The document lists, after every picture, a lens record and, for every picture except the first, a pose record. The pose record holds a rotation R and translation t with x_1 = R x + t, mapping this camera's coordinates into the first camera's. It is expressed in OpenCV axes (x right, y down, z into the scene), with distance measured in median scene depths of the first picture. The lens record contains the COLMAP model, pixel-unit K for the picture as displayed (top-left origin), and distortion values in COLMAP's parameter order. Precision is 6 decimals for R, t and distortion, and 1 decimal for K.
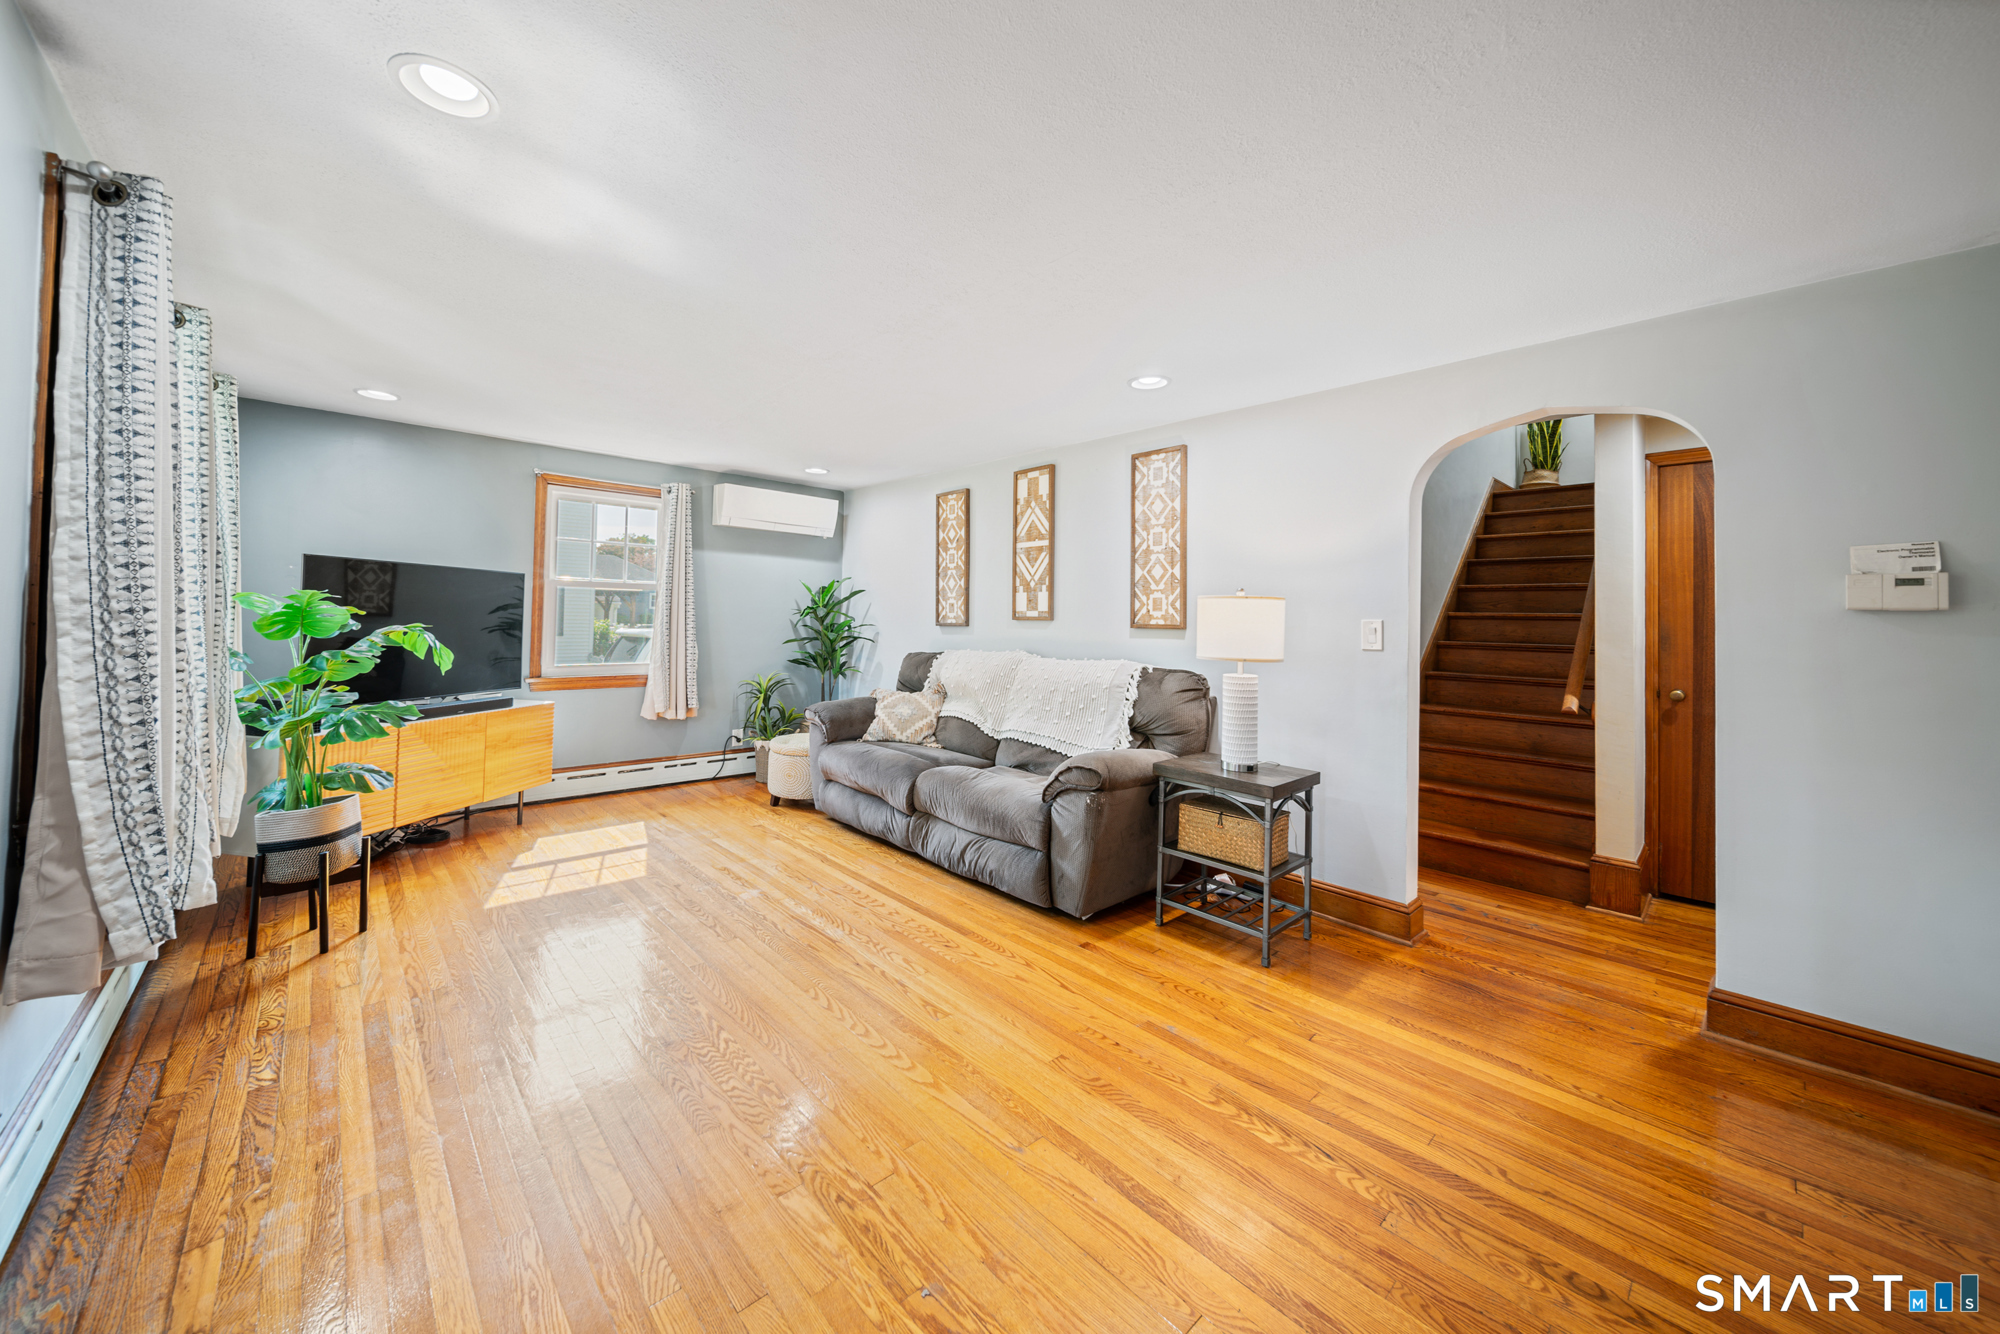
lens RADIAL K [[718.7, 0, 987.2], [0, 718.7, 611.4], [0, 0, 1]] dist [-0.000746, -0.000050]
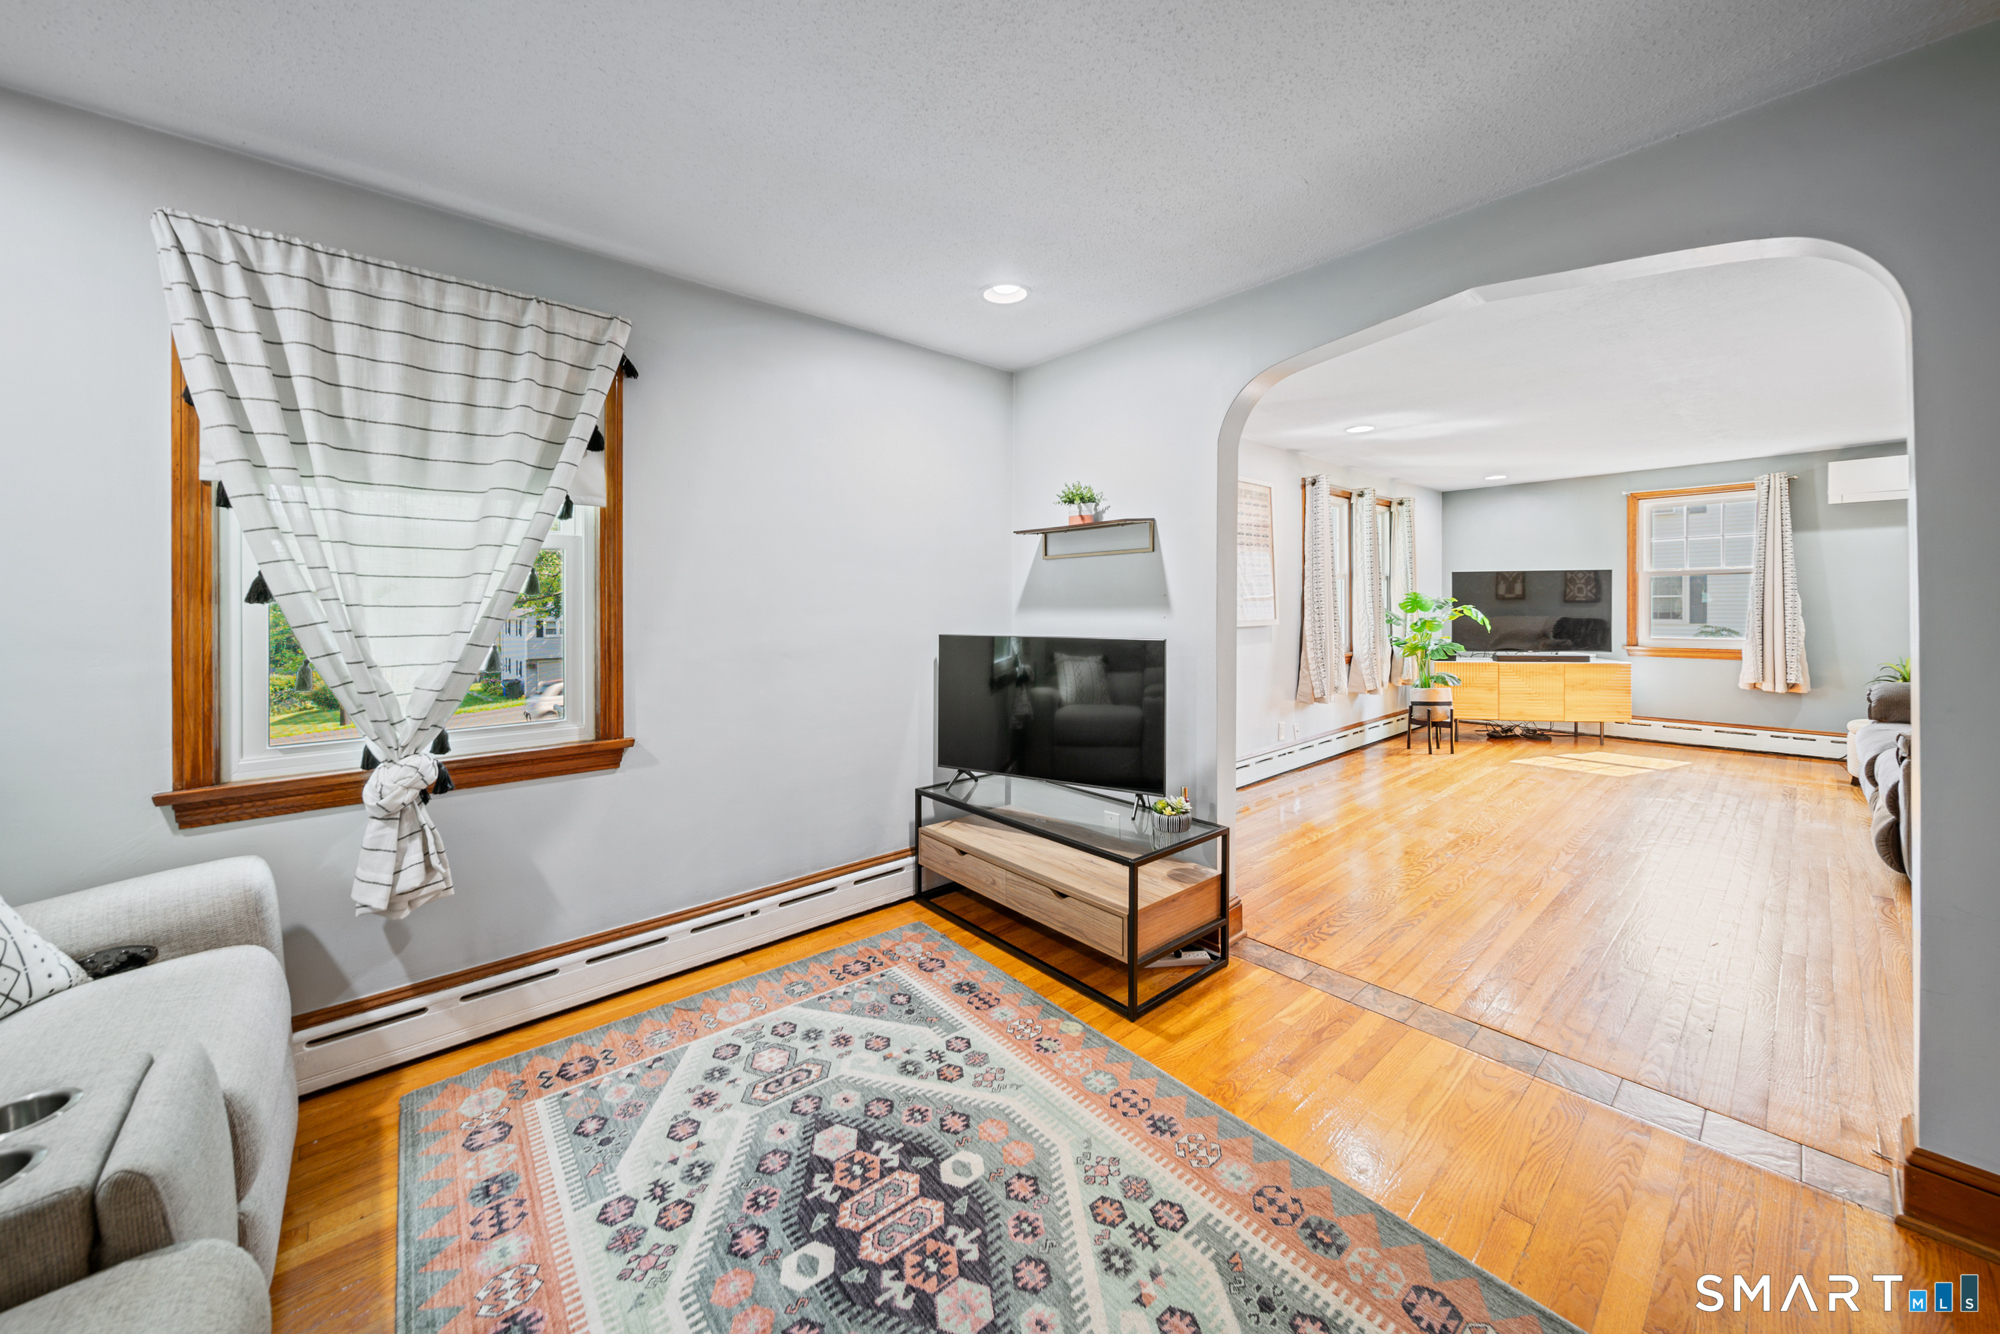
lens RADIAL K [[718.7, 0, 987.2], [0, 718.7, 611.4], [0, 0, 1]] dist [-0.000746, -0.000050]
pose [[-0.030634, -0.002564, -0.999527, 0.841655], [0.021270, 0.999769, -0.003216, 0.008268], [0.999304, -0.021358, -0.030572, -0.180334]]
